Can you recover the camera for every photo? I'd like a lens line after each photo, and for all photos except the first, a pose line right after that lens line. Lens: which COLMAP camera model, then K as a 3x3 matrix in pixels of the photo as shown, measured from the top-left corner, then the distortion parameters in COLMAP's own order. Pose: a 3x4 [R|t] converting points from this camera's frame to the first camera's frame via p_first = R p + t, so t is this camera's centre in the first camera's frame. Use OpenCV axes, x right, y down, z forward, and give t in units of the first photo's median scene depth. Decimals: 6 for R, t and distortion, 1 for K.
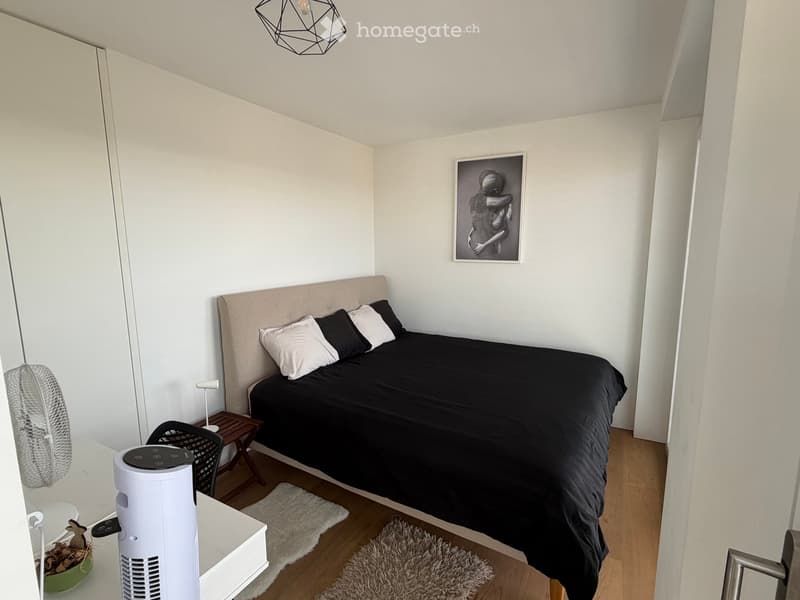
lens RADIAL K [[391.6, 0, 396.9], [0, 391.6, 301.2], [0, 0, 1]] dist [-0.003462, -0.001174]
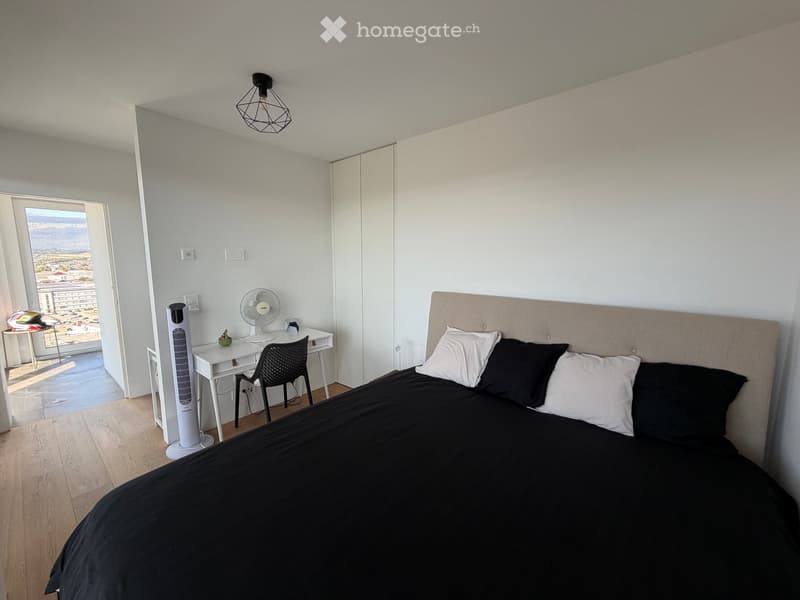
lens RADIAL K [[325.1, 0, 400.0], [0, 325.1, 300.0], [0, 0, 1]] dist [-0.000290, 0.000017]
pose [[-0.187644, 0.139038, -0.972347, 0.559454], [-0.145535, 0.975069, 0.167512, -0.134167], [0.971396, 0.172943, -0.162731, 0.957923]]
